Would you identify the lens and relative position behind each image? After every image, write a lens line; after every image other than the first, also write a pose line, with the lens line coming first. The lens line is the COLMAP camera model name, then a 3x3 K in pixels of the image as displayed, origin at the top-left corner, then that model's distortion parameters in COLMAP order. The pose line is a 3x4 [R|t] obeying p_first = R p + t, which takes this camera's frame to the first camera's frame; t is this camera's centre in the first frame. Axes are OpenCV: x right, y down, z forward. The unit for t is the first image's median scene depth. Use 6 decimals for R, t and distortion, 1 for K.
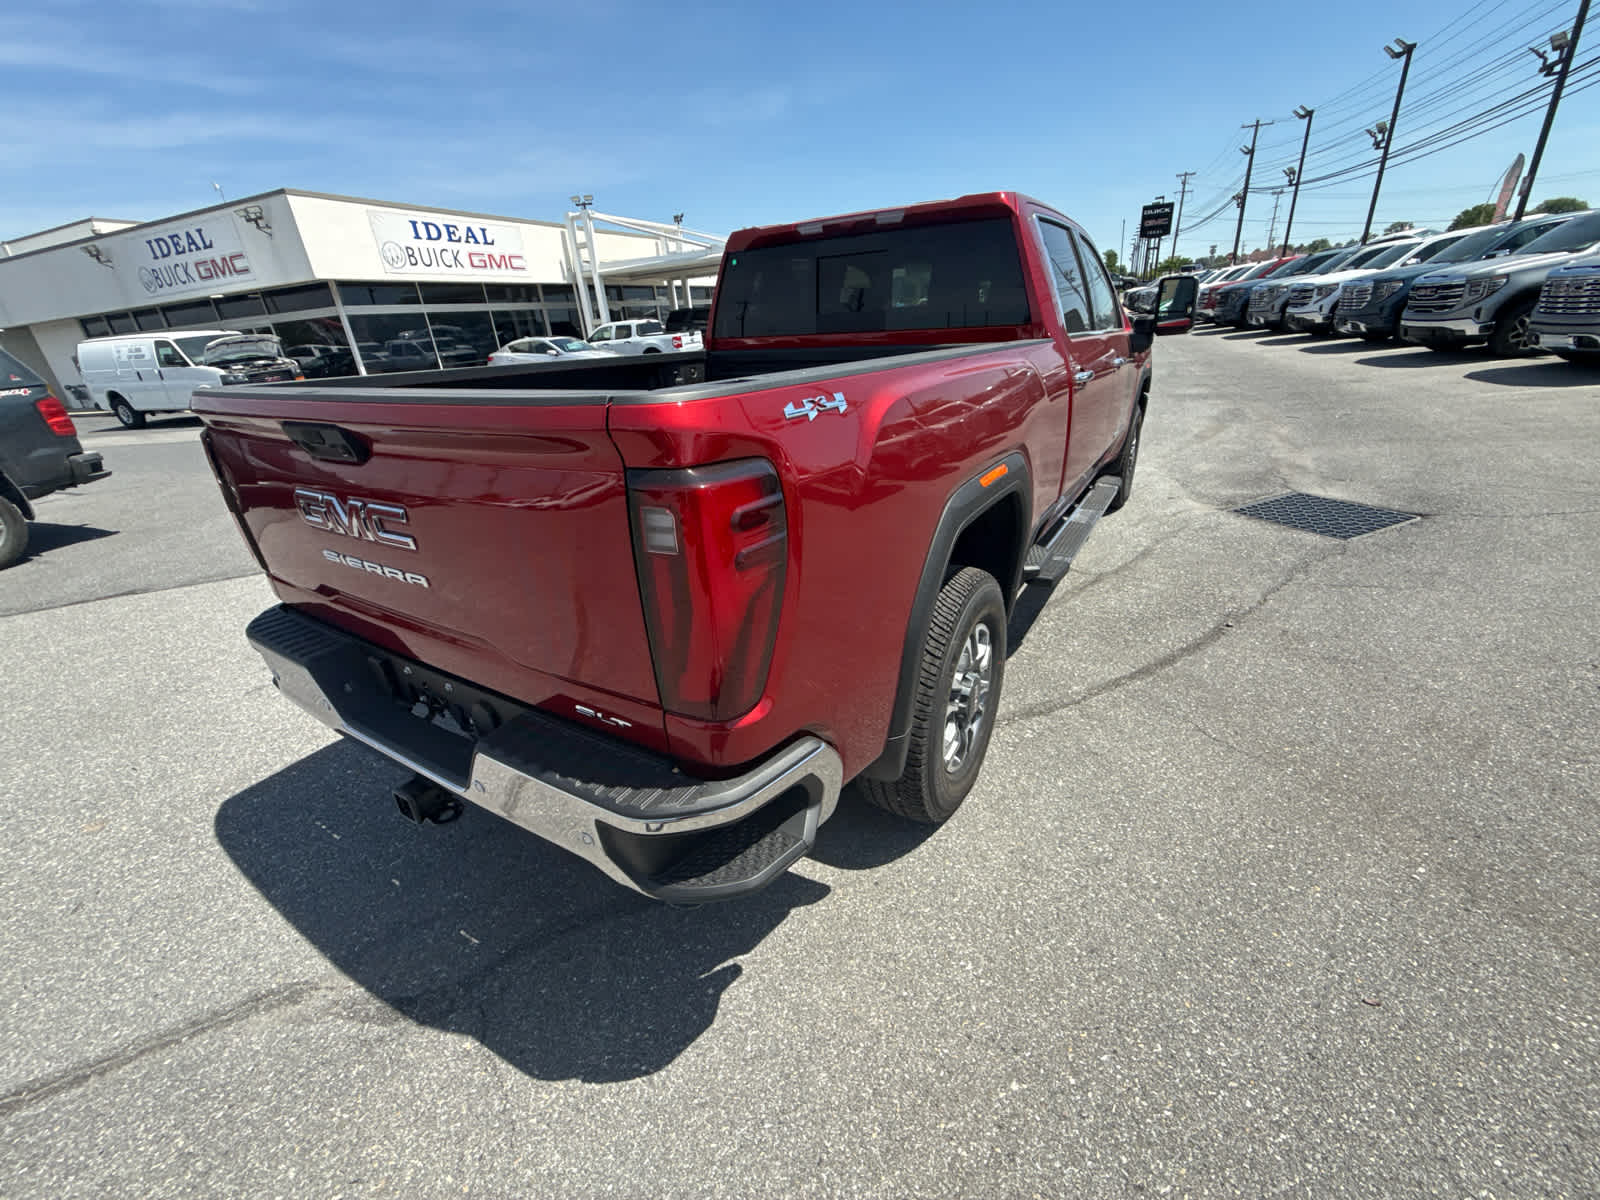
lens RADIAL K [[635.5, 0, 800.7], [0, 635.5, 599.3], [0, 0, 1]] dist [-0.000444, 0.000193]
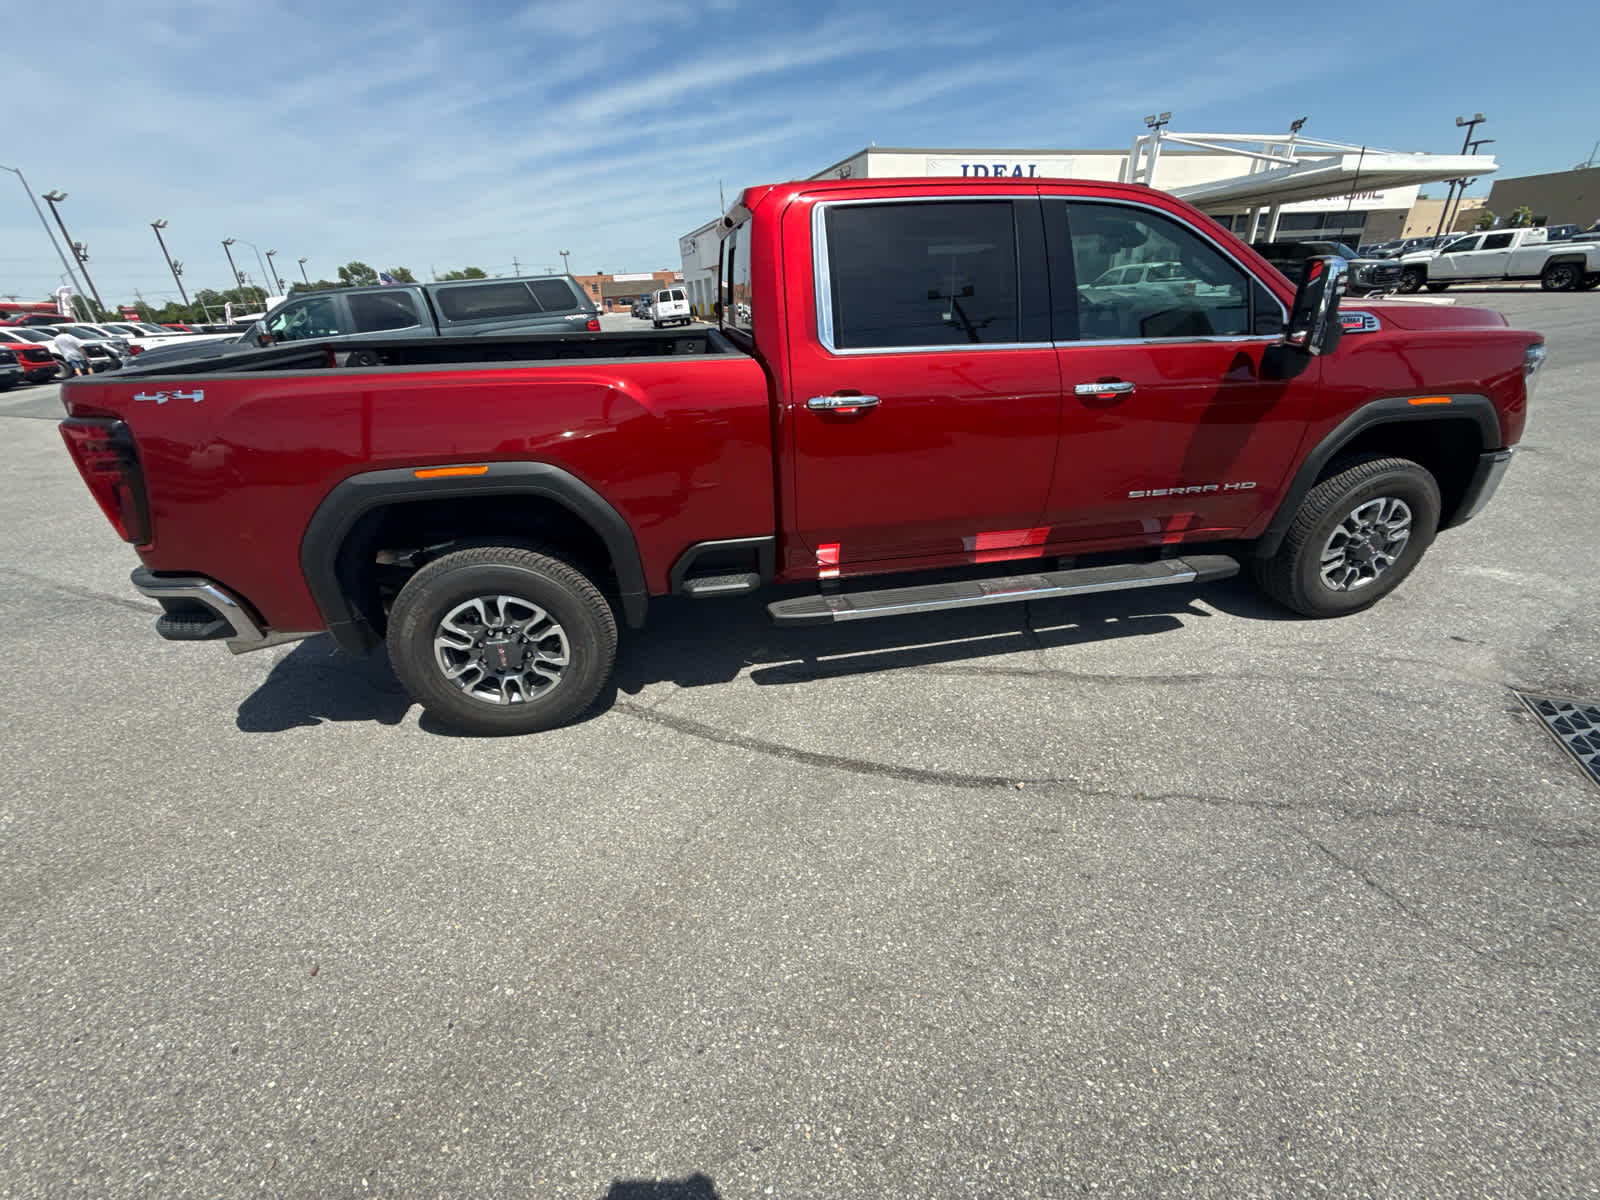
lens RADIAL K [[635.5, 0, 802.2], [0, 635.5, 599.6], [0, 0, 1]] dist [-0.000444, 0.000193]
pose [[0.680851, 0.350807, -0.642943, 0.821708], [-0.292870, 0.934997, 0.200021, -0.205131], [0.671319, 0.052114, 0.739335, 0.283887]]
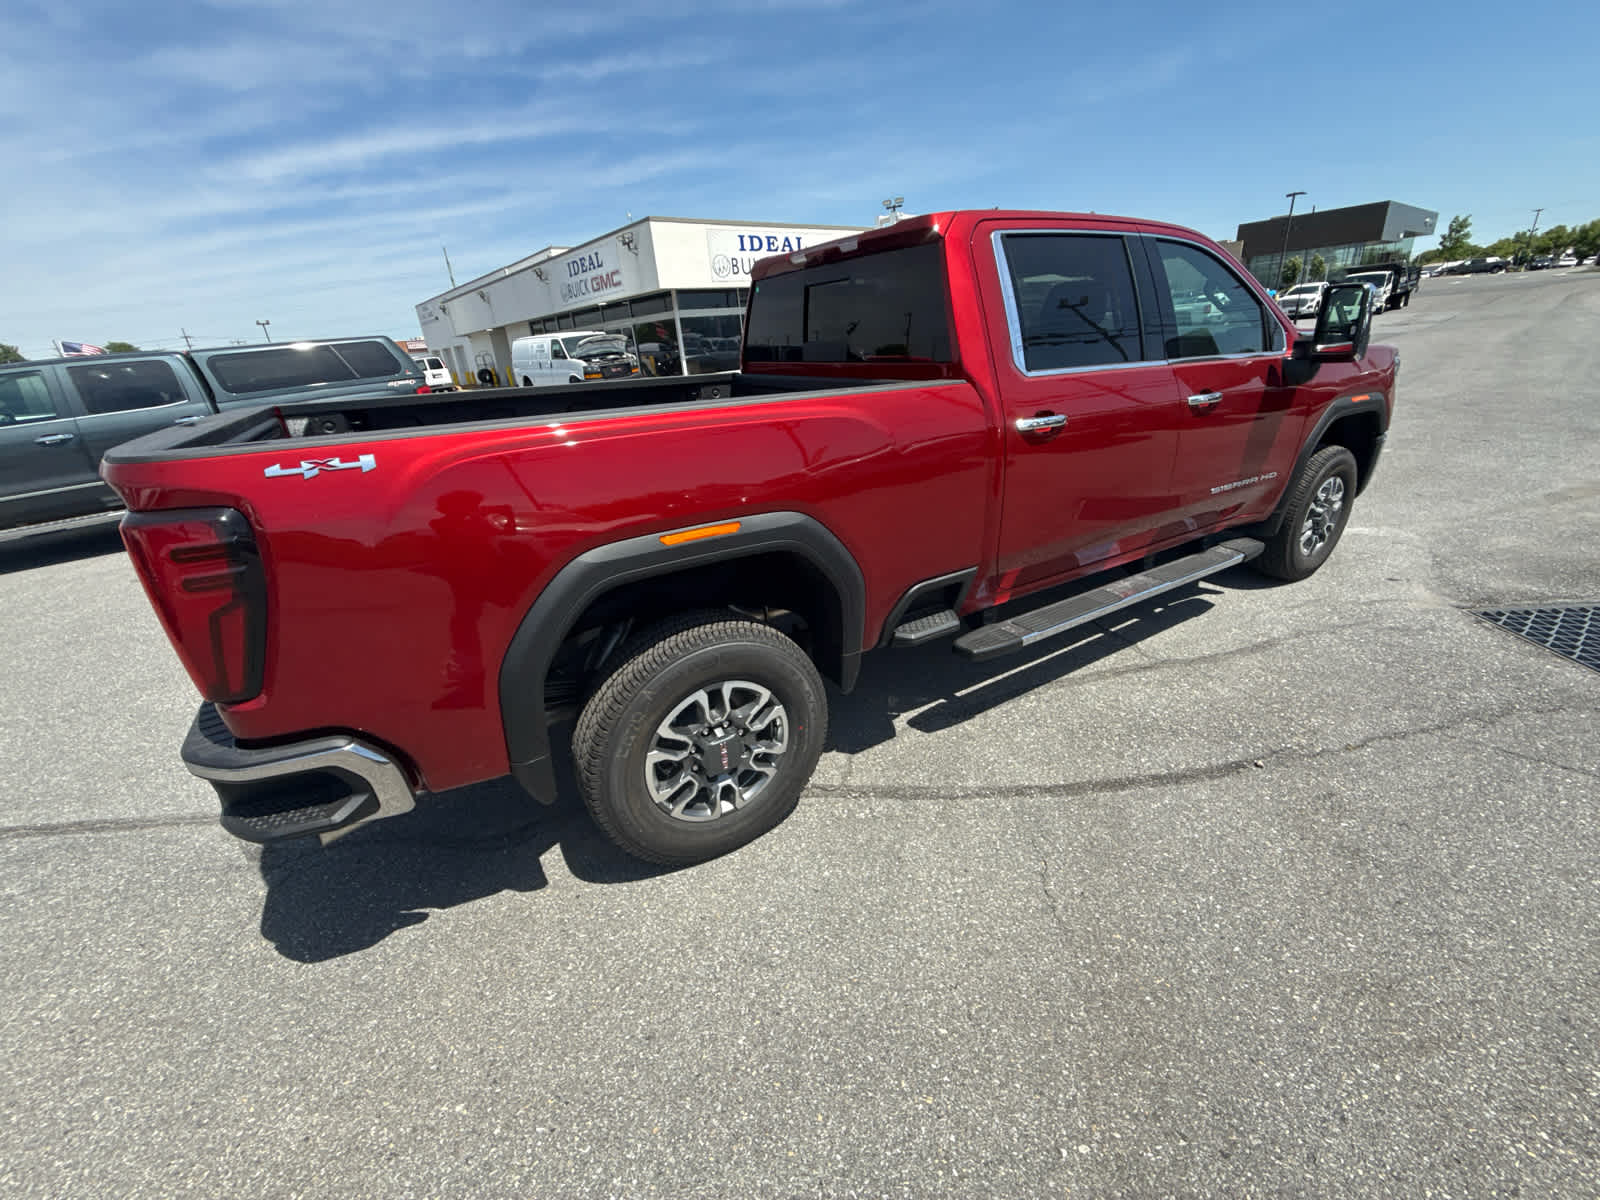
lens RADIAL K [[635.5, 0, 802.7], [0, 635.5, 599.1], [0, 0, 1]] dist [-0.000444, 0.000193]
pose [[0.893484, 0.173491, -0.414231, 0.436448], [-0.170153, 0.984377, 0.045269, -0.084484], [0.415613, 0.030036, 0.909045, 0.092709]]
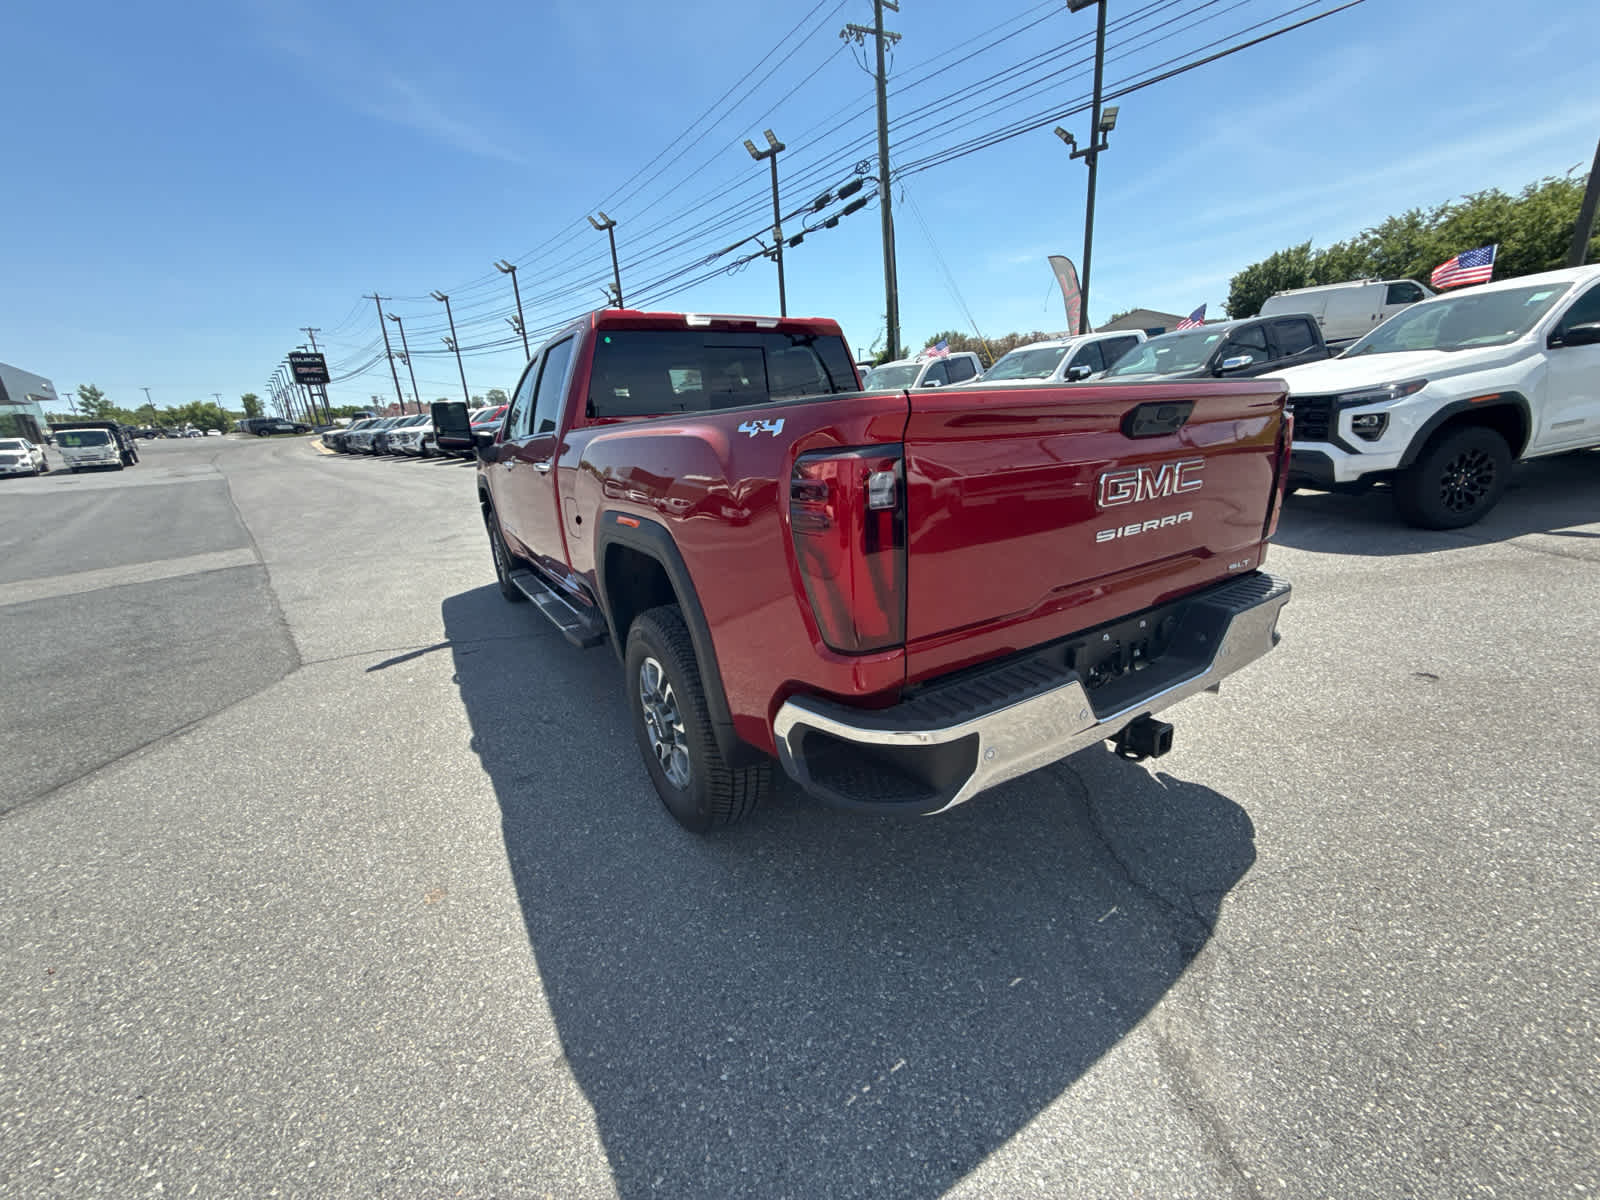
lens RADIAL K [[635.5, 0, 802.6], [0, 635.5, 598.3], [0, 0, 1]] dist [-0.000444, 0.000193]
pose [[0.433510, -0.214229, 0.875314, -0.803350], [0.388828, 0.920727, 0.032772, -0.084901], [-0.812946, 0.326140, 0.482443, 0.391190]]
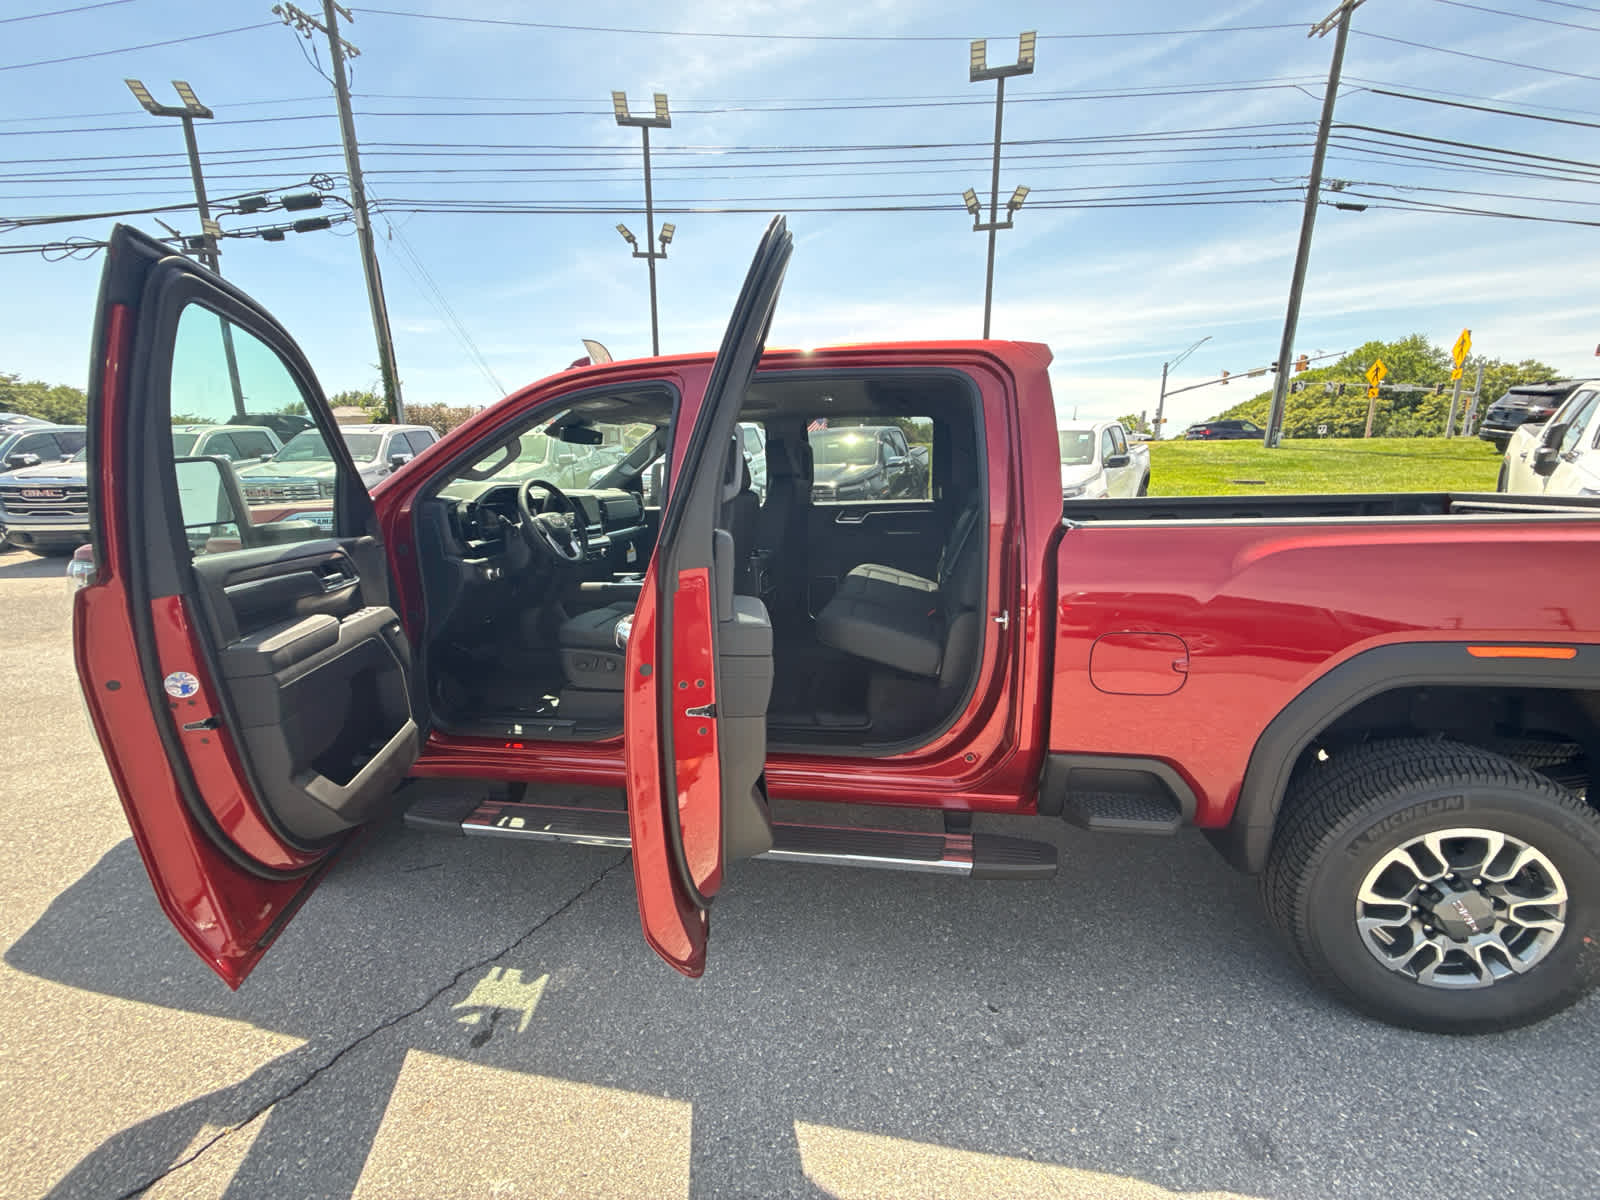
lens RADIAL K [[635.5, 0, 800.3], [0, 635.5, 597.7], [0, 0, 1]] dist [-0.000444, 0.000193]
pose [[-0.371840, -0.117698, 0.920805, -0.553390], [0.399138, 0.875287, 0.273060, -0.557428], [-0.838107, 0.469063, -0.278489, 1.328353]]
